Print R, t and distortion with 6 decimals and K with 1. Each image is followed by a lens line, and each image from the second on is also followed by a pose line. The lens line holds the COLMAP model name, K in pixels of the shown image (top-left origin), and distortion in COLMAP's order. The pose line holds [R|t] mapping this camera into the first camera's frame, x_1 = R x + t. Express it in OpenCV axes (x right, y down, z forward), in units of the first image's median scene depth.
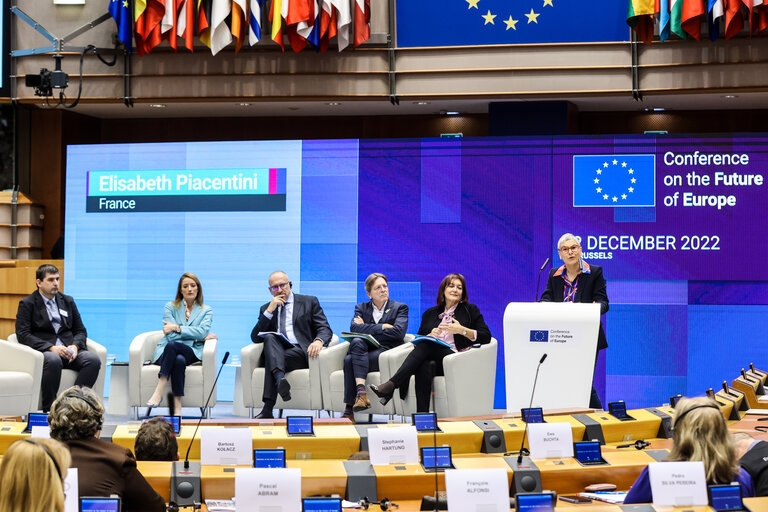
lens RADIAL K [[1832.3, 0, 384.0], [0, 1832.3, 256.0], [0, 0, 1]] dist [-0.224168, 0.229645]
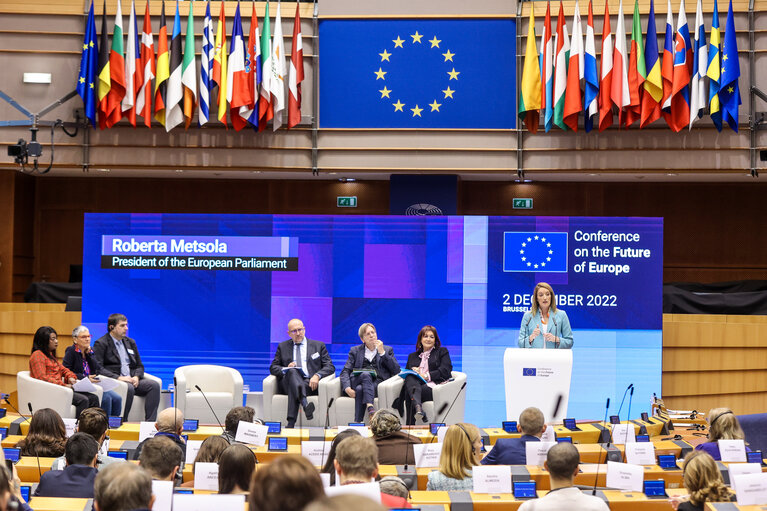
lens RADIAL K [[1933.7, 0, 383.5], [0, 1933.7, 255.5], [0, 0, 1]] dist [-0.207462, -0.103860]
pose [[0.989502, 0.013098, 0.143922, -0.181738], [-0.011150, 0.999835, -0.014333, -0.017974], [-0.144086, 0.012578, 0.989485, -0.351706]]
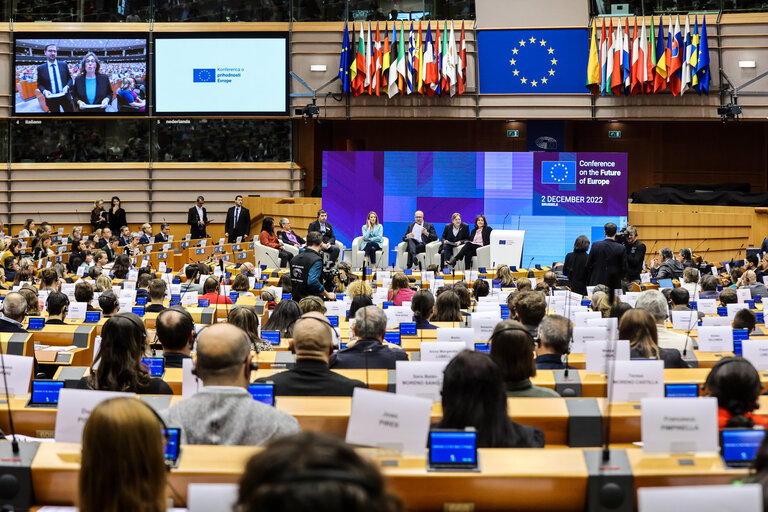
lens RADIAL K [[1511.8, 0, 384.0], [0, 1511.8, 256.0], [0, 0, 1]] dist [-0.207423, -0.069162]
pose [[0.994439, 0.007226, -0.105061, 0.108307], [0.000104, 0.997575, 0.069596, -0.069547], [0.105310, -0.069220, 0.992027, -0.947222]]
